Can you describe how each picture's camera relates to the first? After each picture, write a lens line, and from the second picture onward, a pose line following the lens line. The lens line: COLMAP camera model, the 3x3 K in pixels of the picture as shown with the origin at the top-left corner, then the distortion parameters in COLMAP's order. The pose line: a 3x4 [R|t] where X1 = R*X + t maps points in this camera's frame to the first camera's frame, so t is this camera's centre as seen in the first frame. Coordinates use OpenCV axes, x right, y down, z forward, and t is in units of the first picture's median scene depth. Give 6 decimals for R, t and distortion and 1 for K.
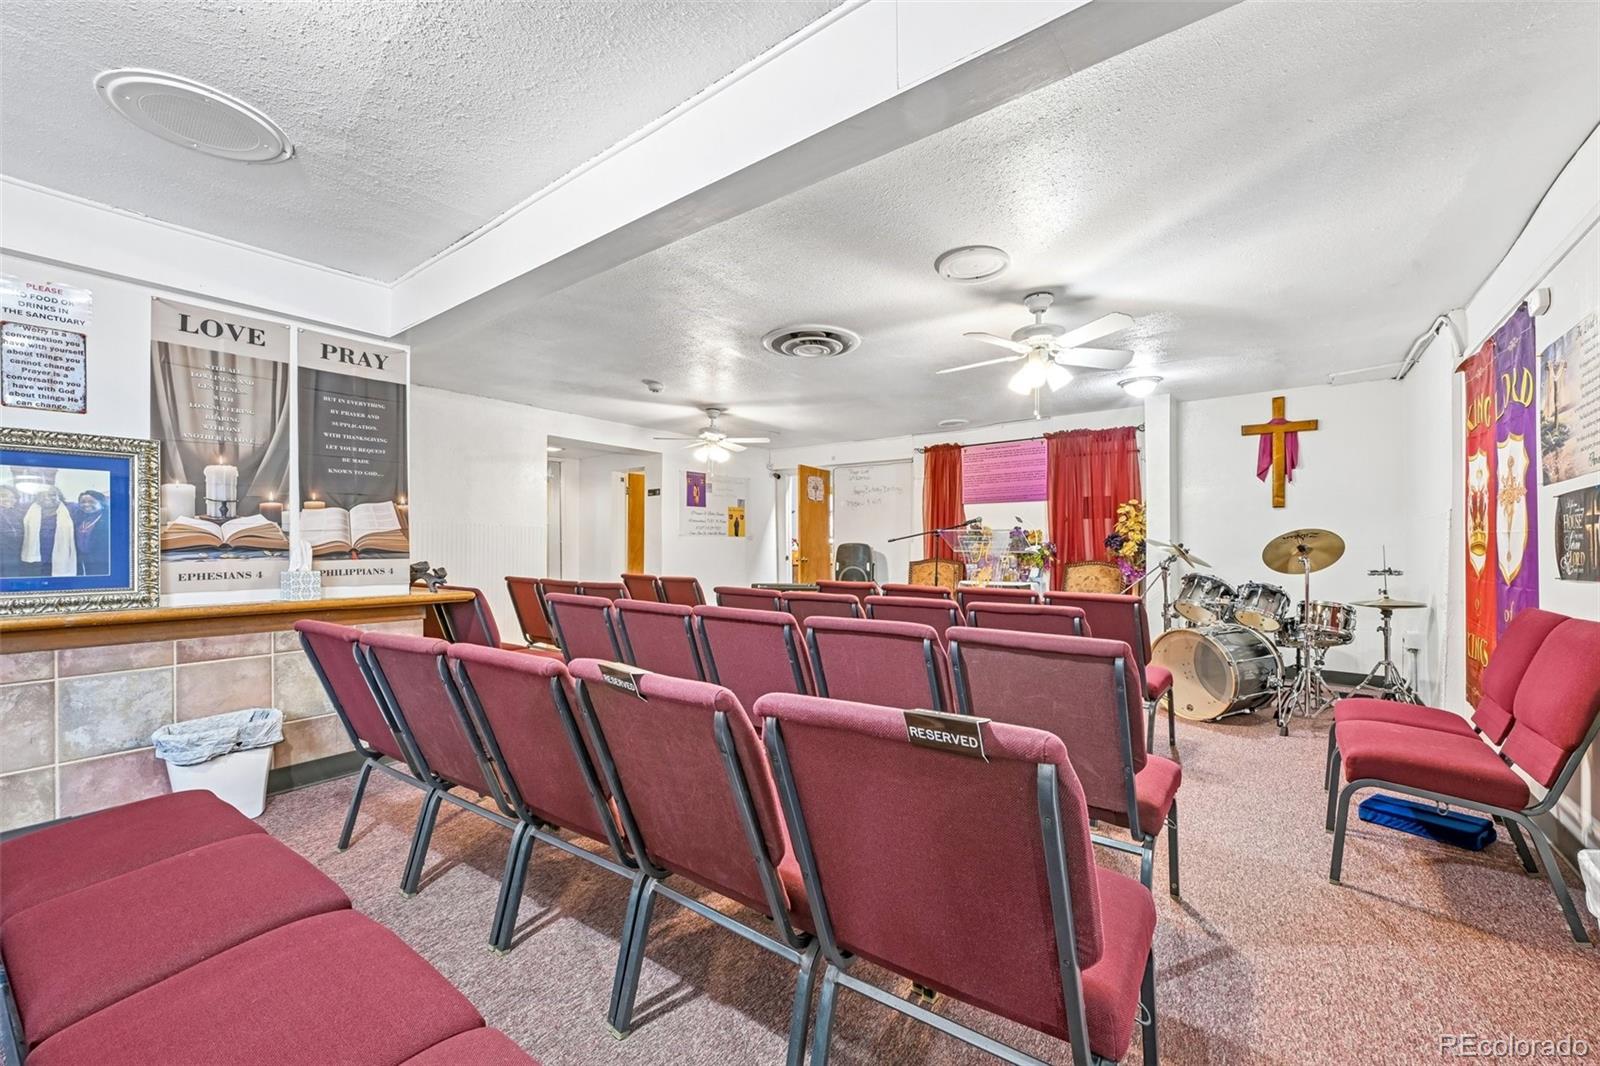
lens RADIAL K [[638.1, 0, 804.7], [0, 638.1, 538.3], [0, 0, 1]] dist [-0.002969, 0.000486]
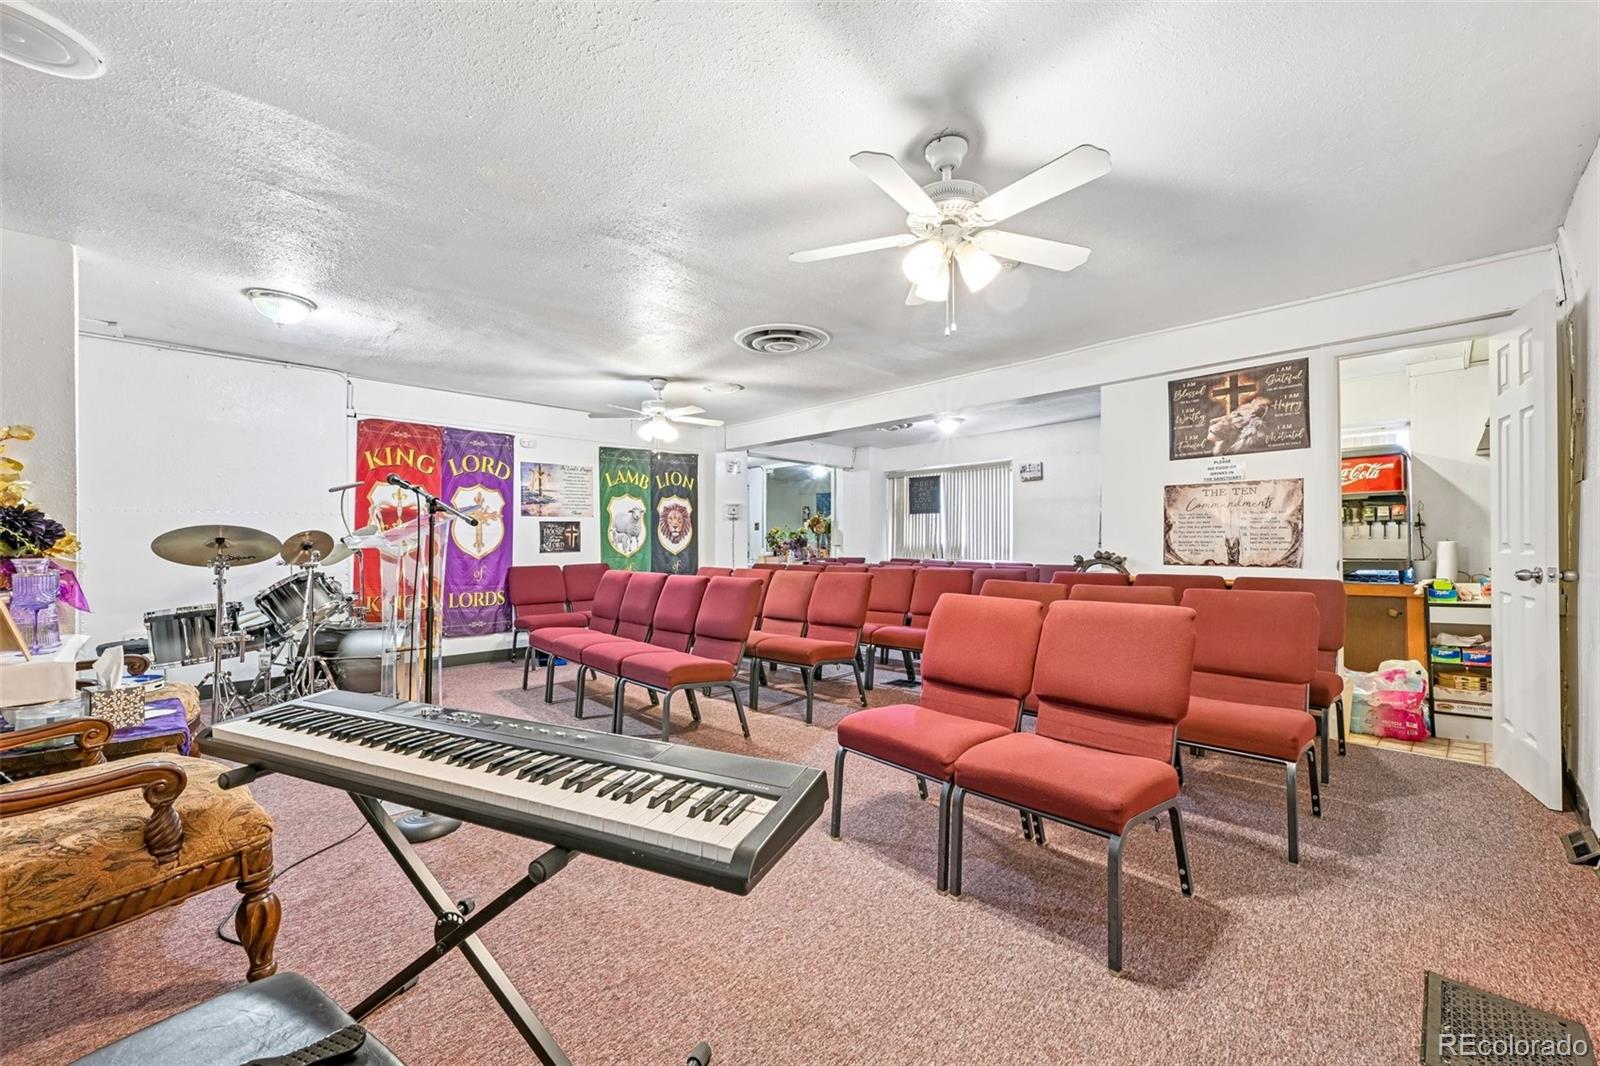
lens RADIAL K [[638.1, 0, 811.4], [0, 638.1, 541.3], [0, 0, 1]] dist [-0.002969, 0.000486]
pose [[-0.989379, 0.001246, 0.145355, -0.232374], [-0.001200, 0.999859, -0.016741, 0.042604], [-0.145356, -0.016738, -0.989238, 2.489359]]
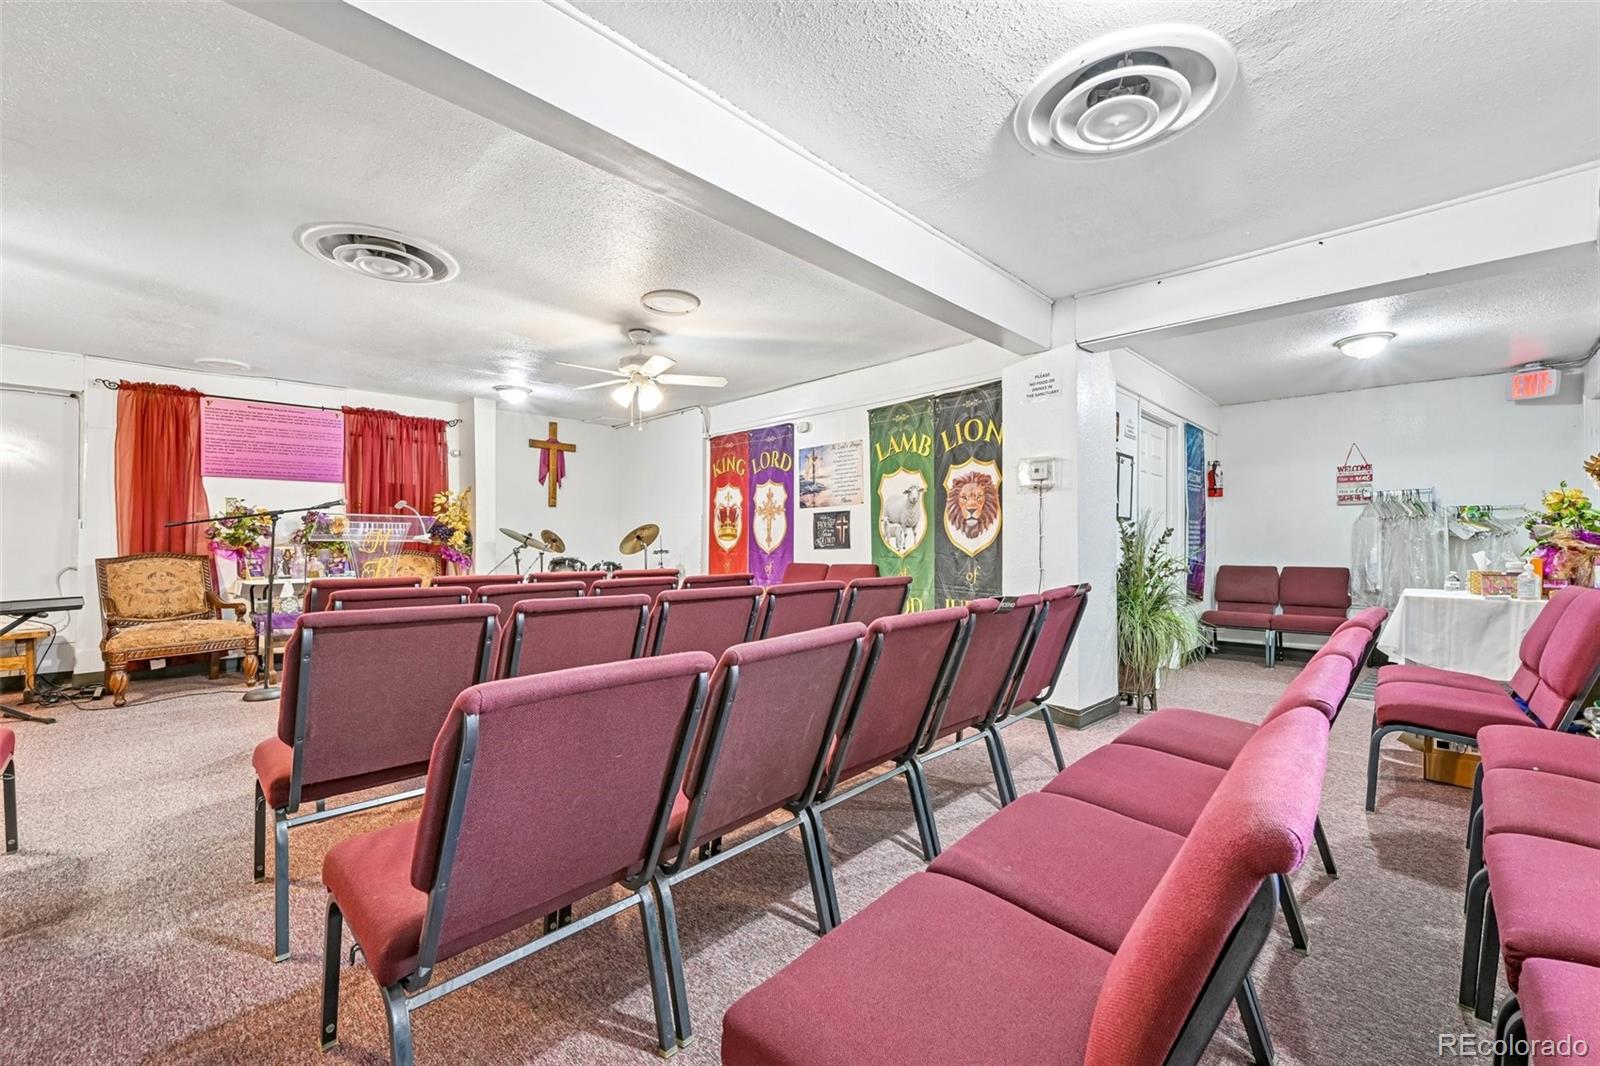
lens RADIAL K [[638.1, 0, 808.9], [0, 638.1, 539.6], [0, 0, 1]] dist [-0.002969, 0.000486]
pose [[0.131289, 0.000441, 0.991344, -0.819619], [-0.012173, 0.999925, 0.001167, 0.019616], [-0.991269, -0.012221, 0.131285, 0.509388]]
